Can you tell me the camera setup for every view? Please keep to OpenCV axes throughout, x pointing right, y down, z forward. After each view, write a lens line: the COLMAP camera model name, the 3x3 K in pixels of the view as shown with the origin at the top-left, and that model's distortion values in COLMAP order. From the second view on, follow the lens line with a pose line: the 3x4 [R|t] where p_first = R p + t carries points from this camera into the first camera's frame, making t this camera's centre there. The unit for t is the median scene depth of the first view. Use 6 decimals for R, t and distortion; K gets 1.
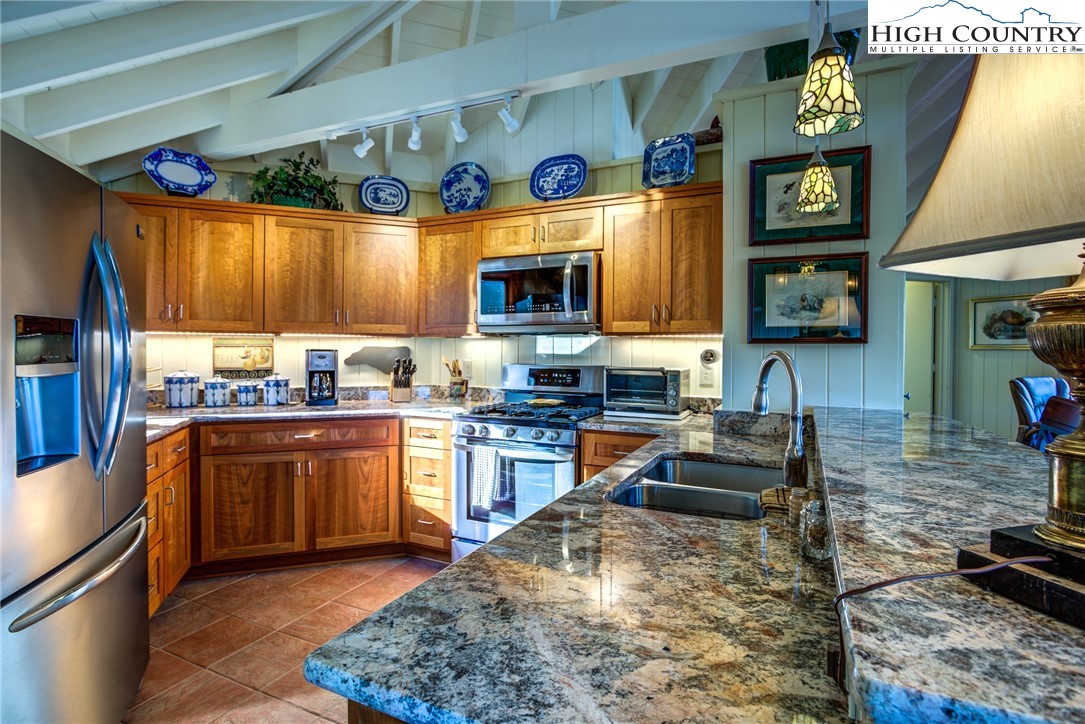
lens RADIAL K [[579.7, 0, 539.8], [0, 579.7, 378.3], [0, 0, 1]] dist [0.007632, -0.002133]
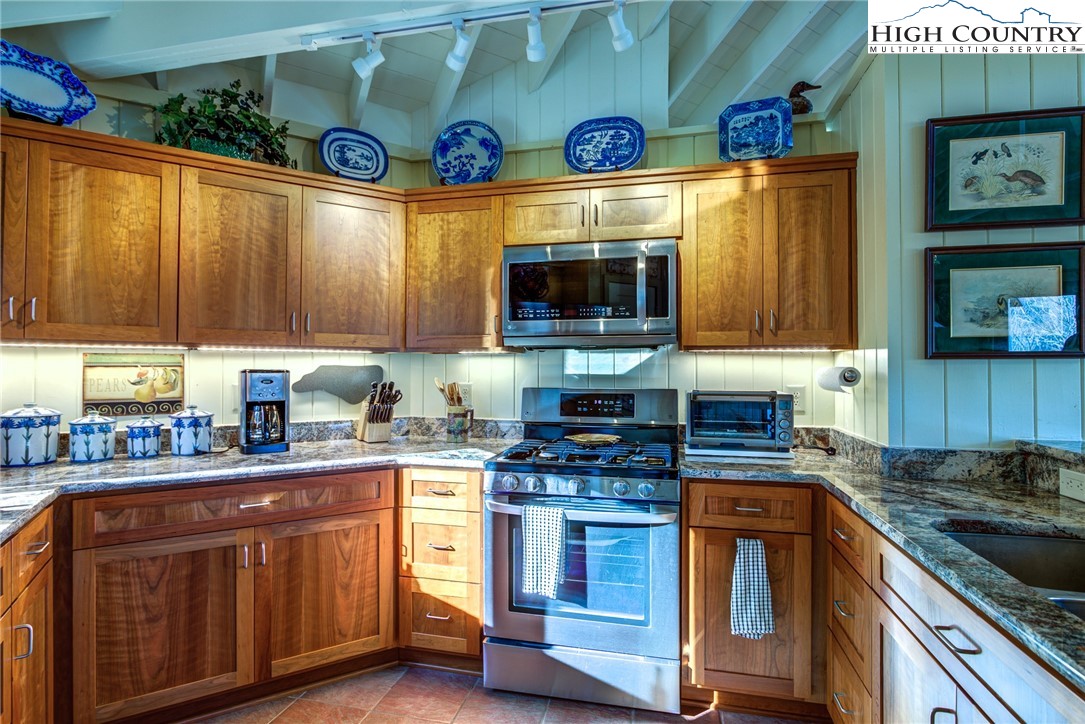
lens RADIAL K [[579.7, 0, 539.8], [0, 579.7, 378.3], [0, 0, 1]] dist [0.007632, -0.002133]
pose [[0.974999, -0.008630, 0.222040, -0.227556], [0.015833, 0.999404, -0.030681, -0.014808], [-0.221642, 0.033430, 0.974555, 0.281482]]
